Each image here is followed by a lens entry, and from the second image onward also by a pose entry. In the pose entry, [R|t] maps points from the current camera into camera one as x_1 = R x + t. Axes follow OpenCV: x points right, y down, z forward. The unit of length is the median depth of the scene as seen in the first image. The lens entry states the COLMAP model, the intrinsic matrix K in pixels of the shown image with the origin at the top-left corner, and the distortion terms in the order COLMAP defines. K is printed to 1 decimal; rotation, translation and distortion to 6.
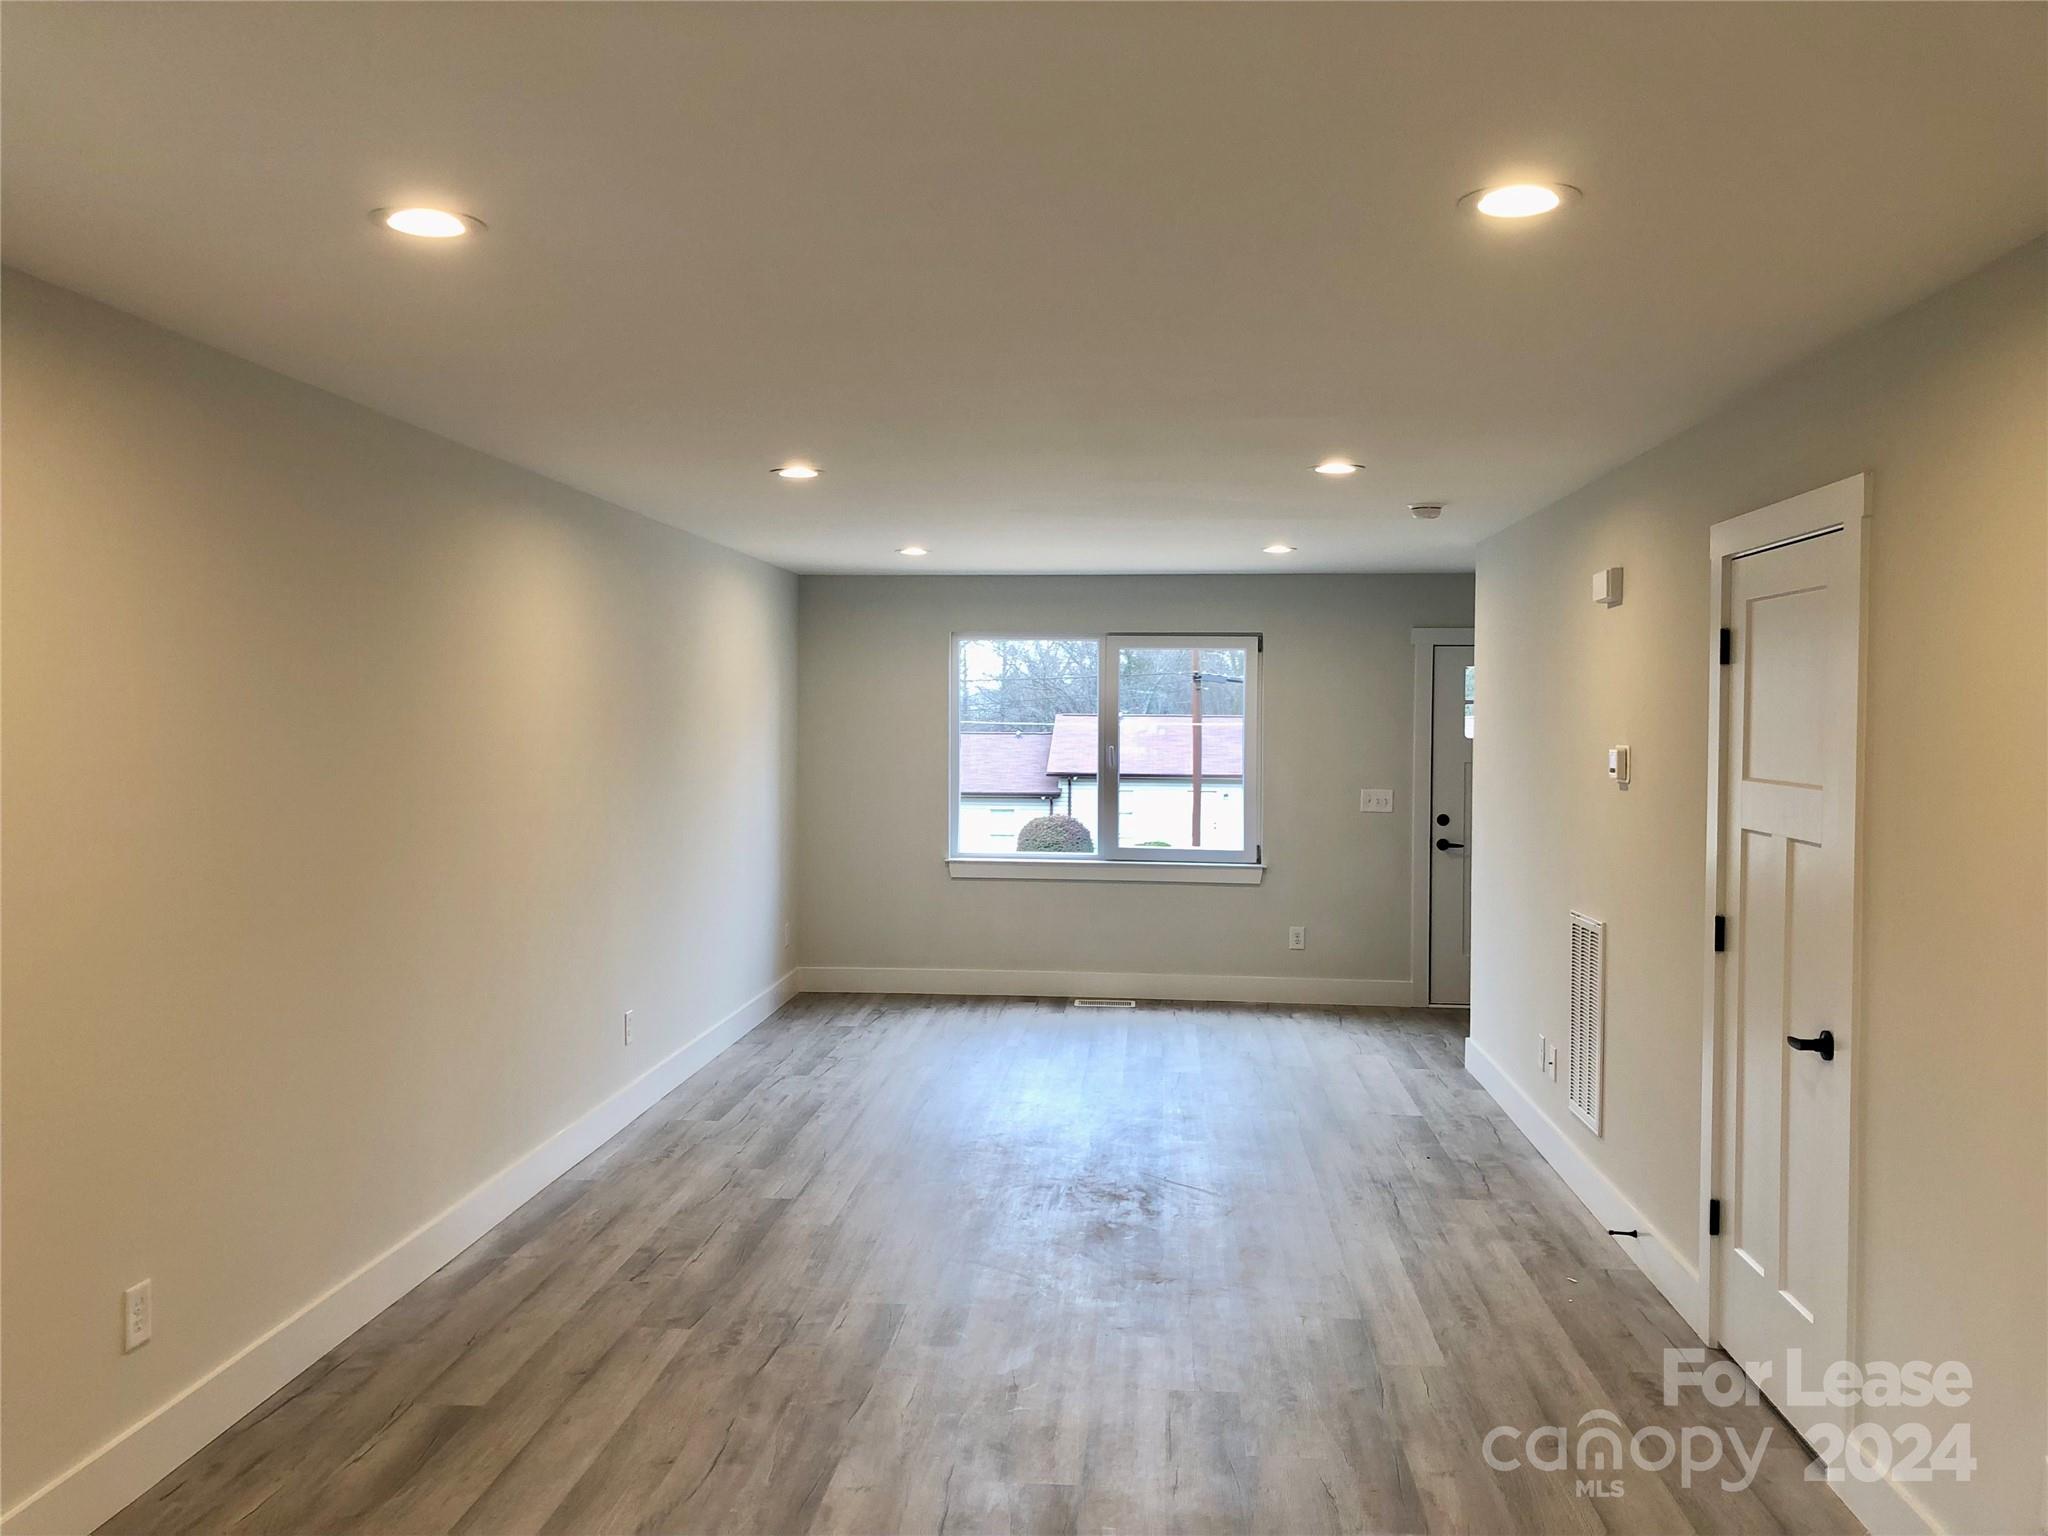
lens RADIAL K [[1712.0, 0, 1023.8], [0, 1712.0, 767.4], [0, 0, 1]] dist [0.035182, -0.036249]
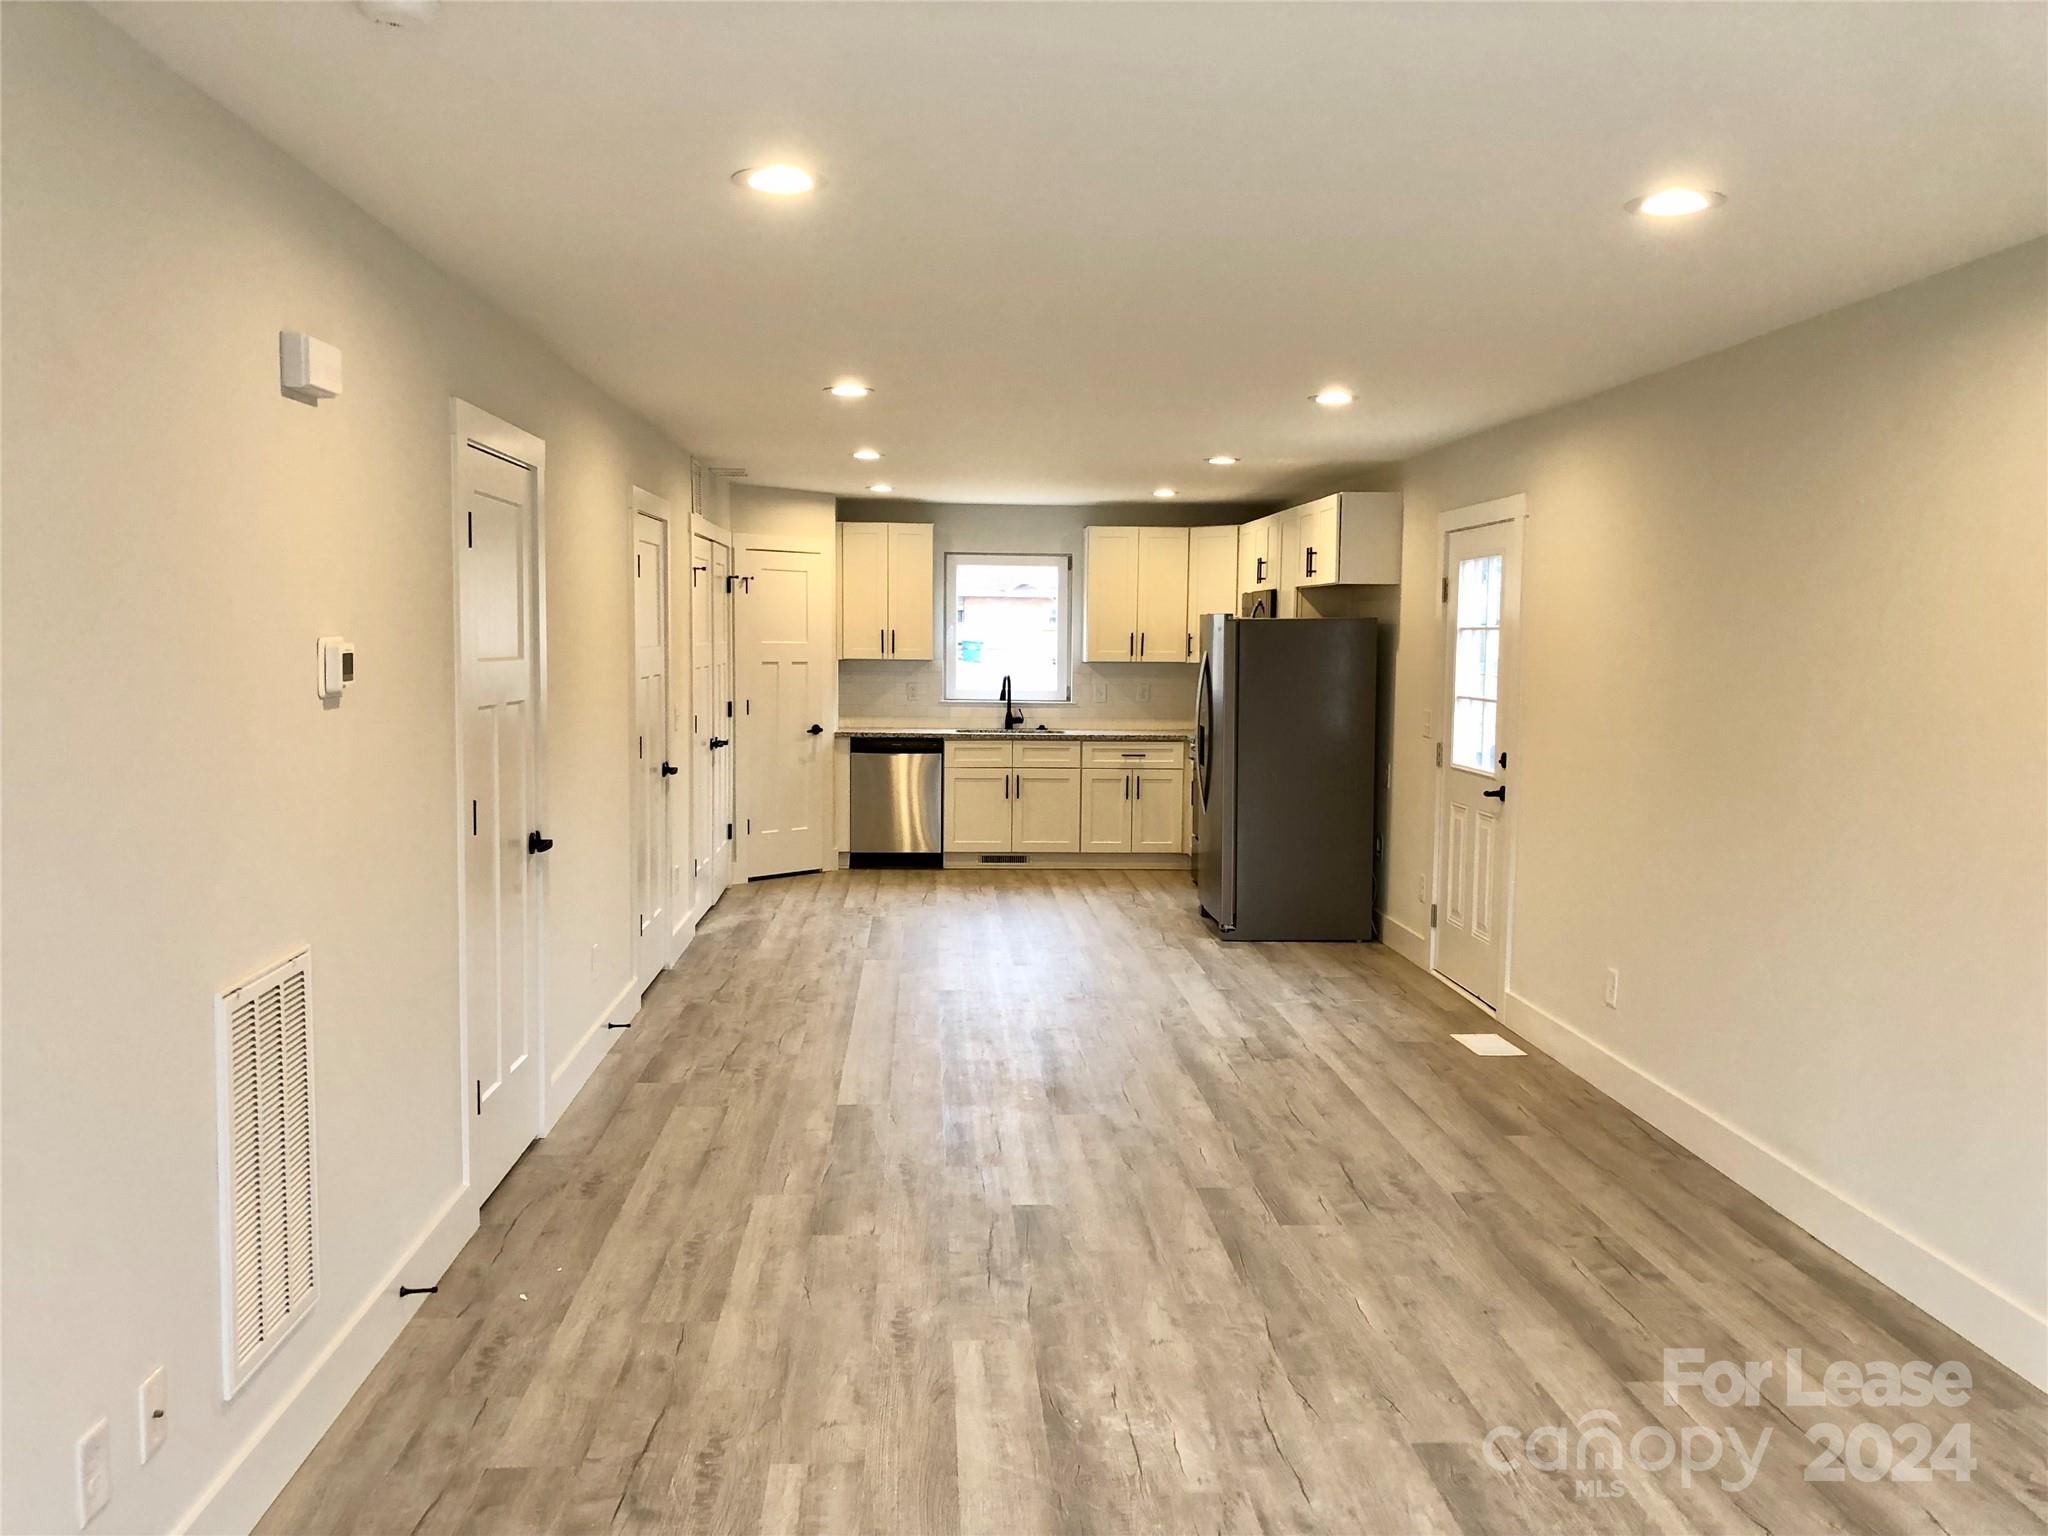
lens RADIAL K [[1712.0, 0, 1022.2], [0, 1712.0, 776.3], [0, 0, 1]] dist [0.035182, -0.036249]
pose [[-0.990280, -0.007154, -0.138903, 0.219318], [-0.022857, 0.993469, 0.111792, -0.045127], [0.137196, 0.113880, -0.983976, 1.967278]]
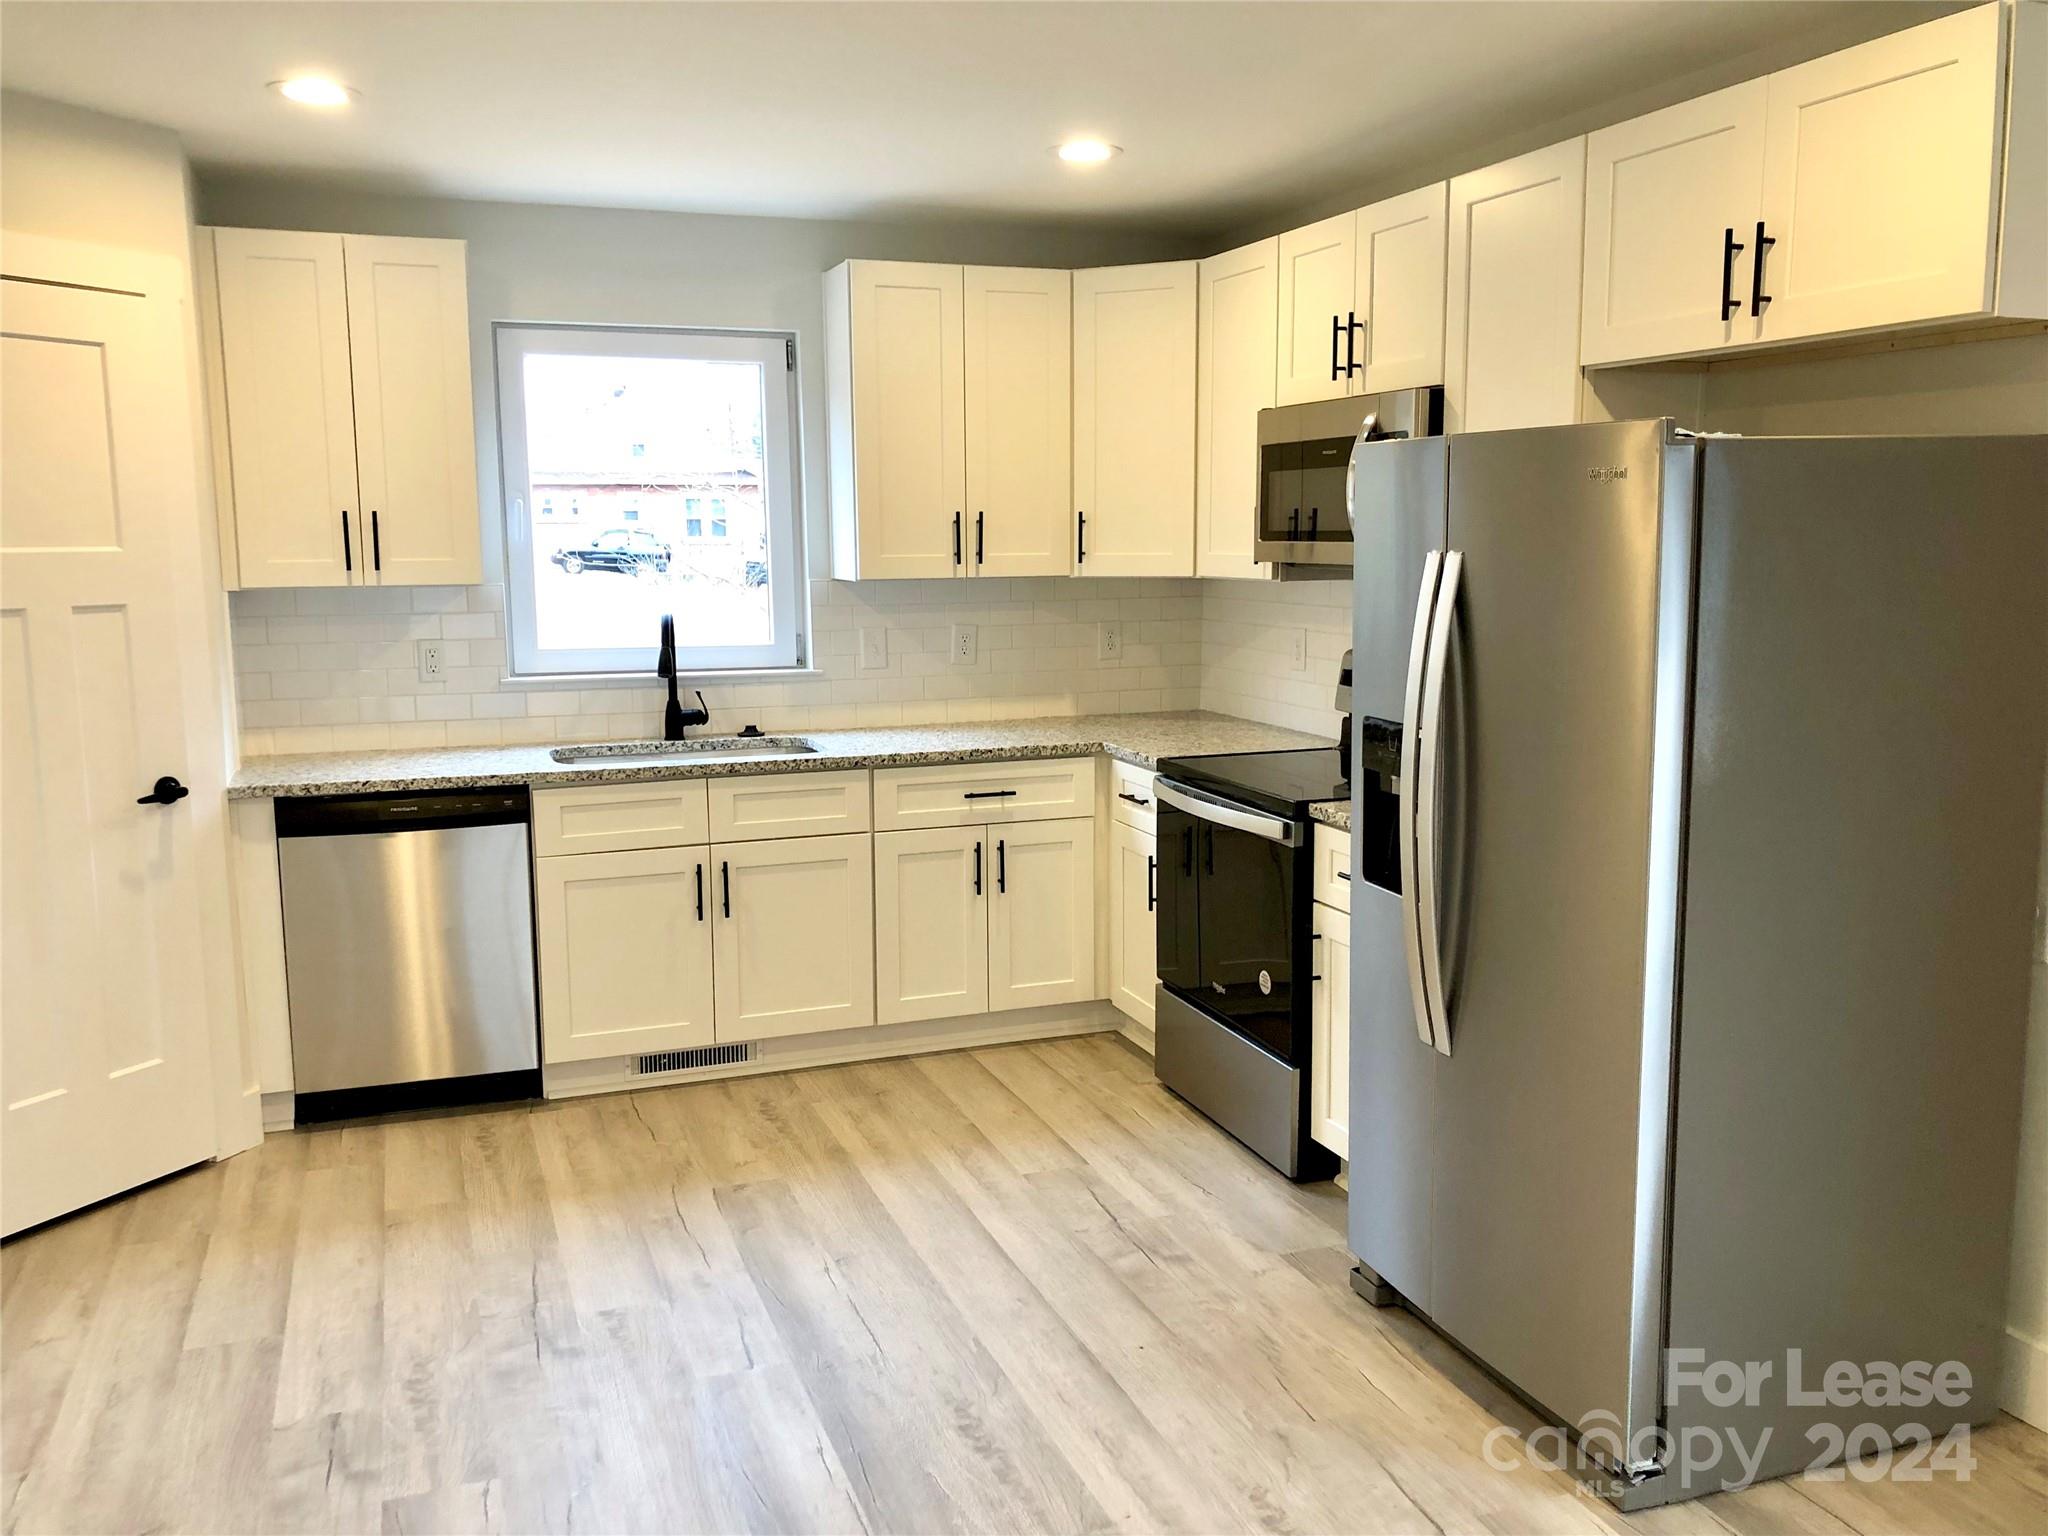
lens RADIAL K [[1712.0, 0, 1029.4], [0, 1712.0, 763.5], [0, 0, 1]] dist [0.035182, -0.036249]
pose [[-0.906086, 0.057799, -0.419126, 0.177970], [-0.012760, 0.986441, 0.163619, -0.019601], [0.422900, 0.153600, -0.893063, 1.194805]]
